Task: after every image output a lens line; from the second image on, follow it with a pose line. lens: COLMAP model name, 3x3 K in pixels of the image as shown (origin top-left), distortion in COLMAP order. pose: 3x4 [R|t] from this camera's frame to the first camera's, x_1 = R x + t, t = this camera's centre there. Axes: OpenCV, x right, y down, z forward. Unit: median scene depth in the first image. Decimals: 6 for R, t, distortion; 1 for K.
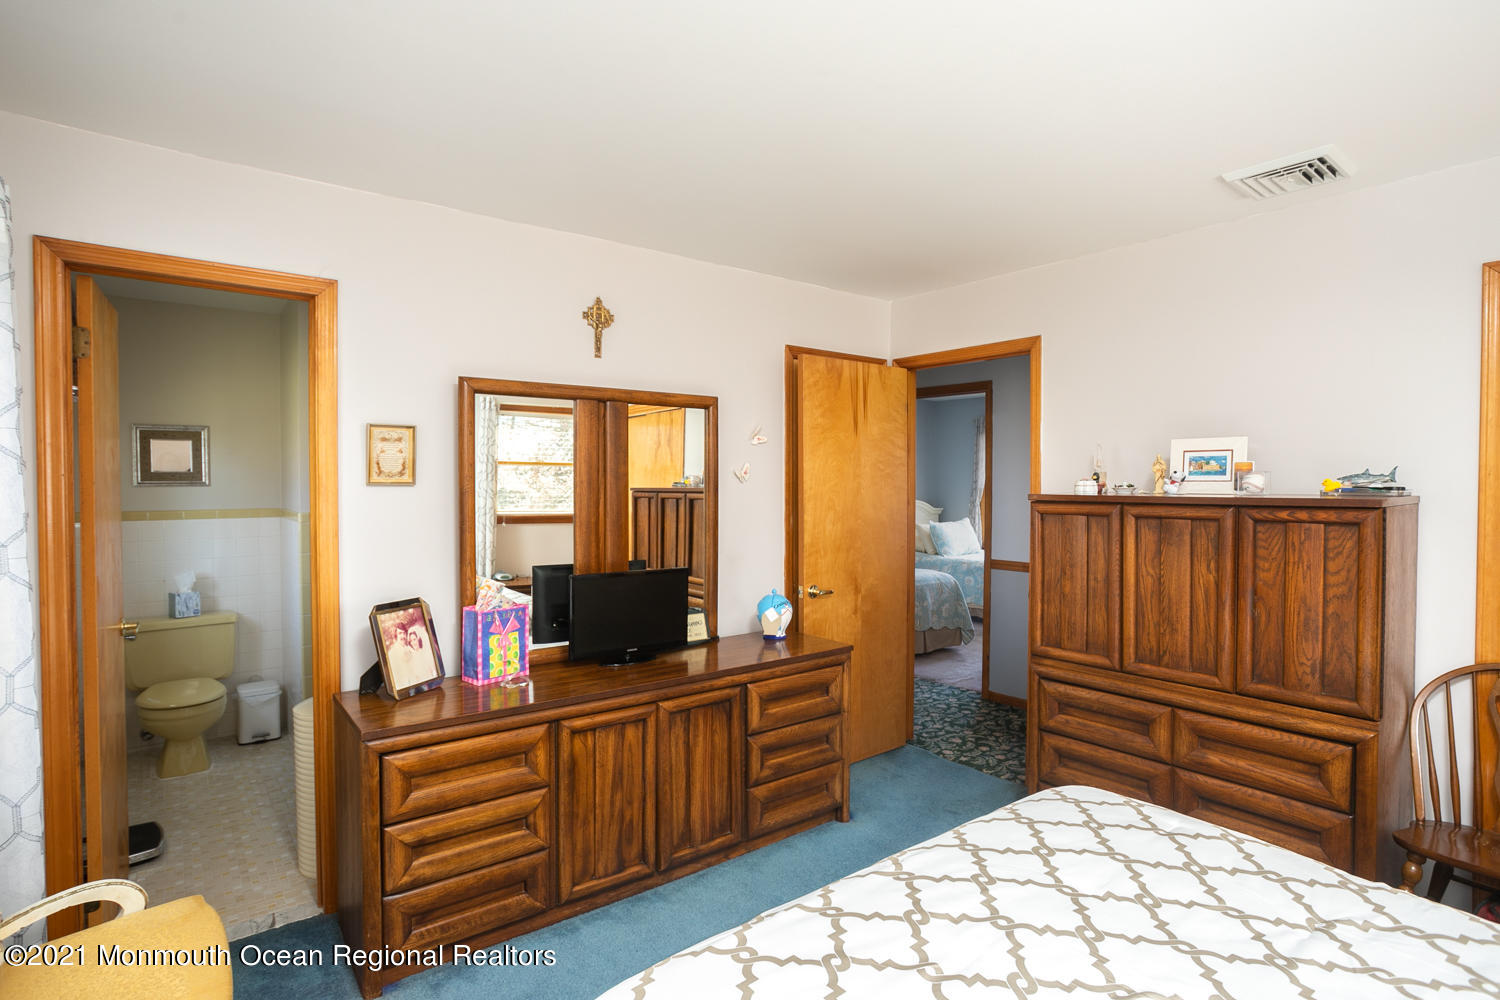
lens RADIAL K [[747.4, 0, 750.6], [0, 747.4, 485.6], [0, 0, 1]] dist [-0.041563, -0.000003]
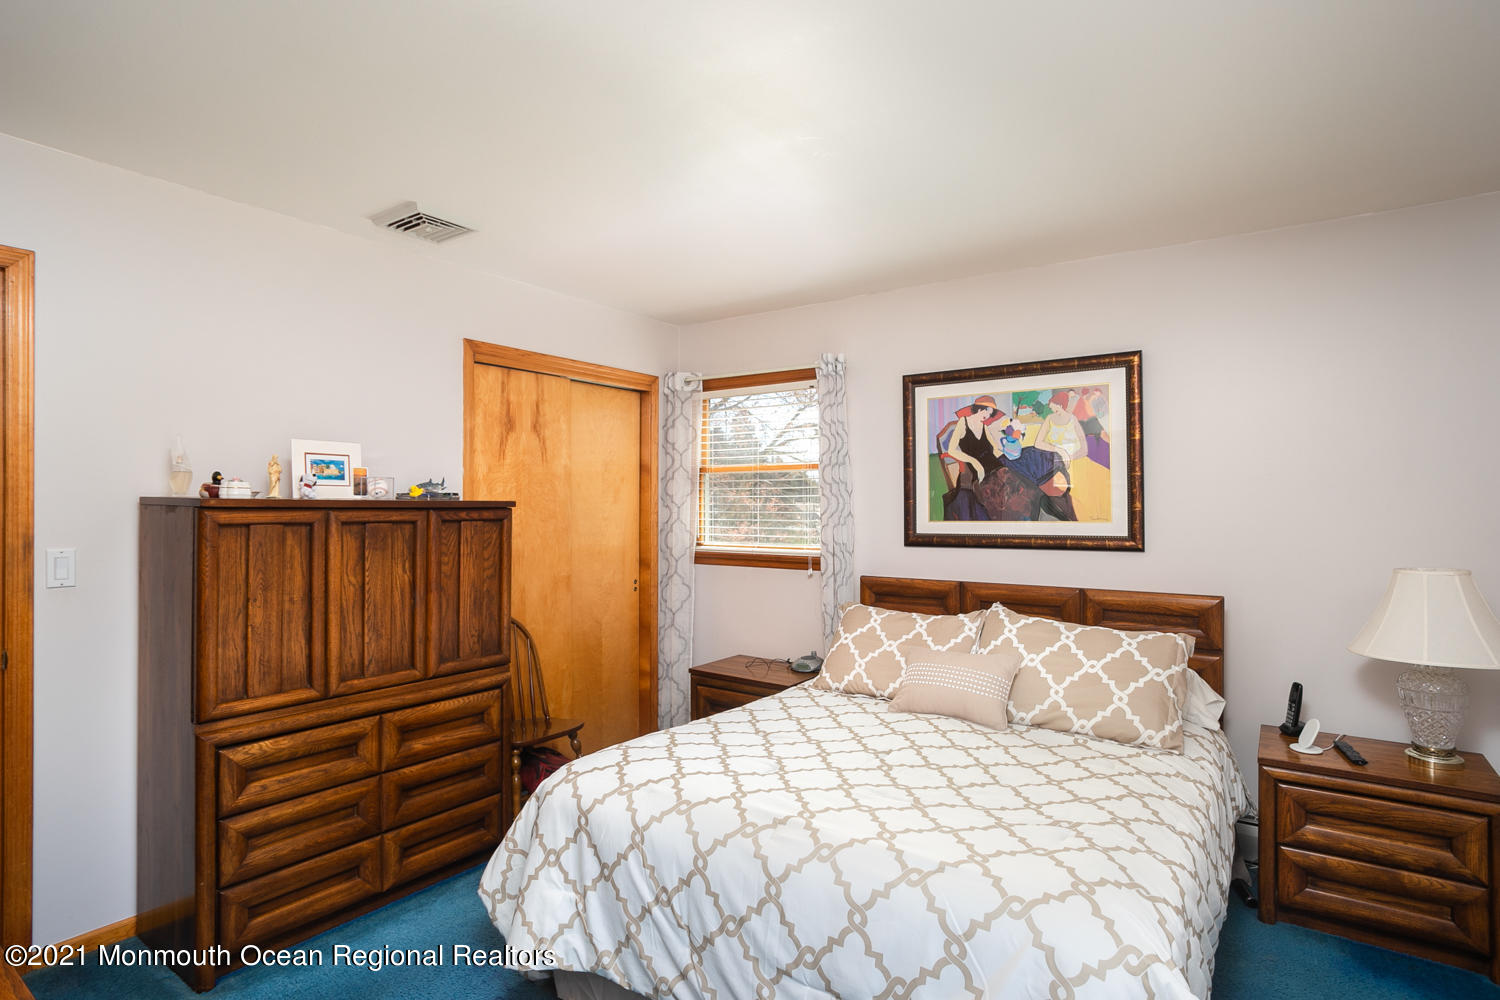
lens RADIAL K [[747.4, 0, 750.6], [0, 747.4, 485.6], [0, 0, 1]] dist [-0.041563, -0.000003]
pose [[-0.286680, 0.019715, 0.957824, -0.504763], [-0.005071, 0.999743, -0.022096, 0.013570], [-0.958013, -0.011192, -0.286506, 0.783916]]
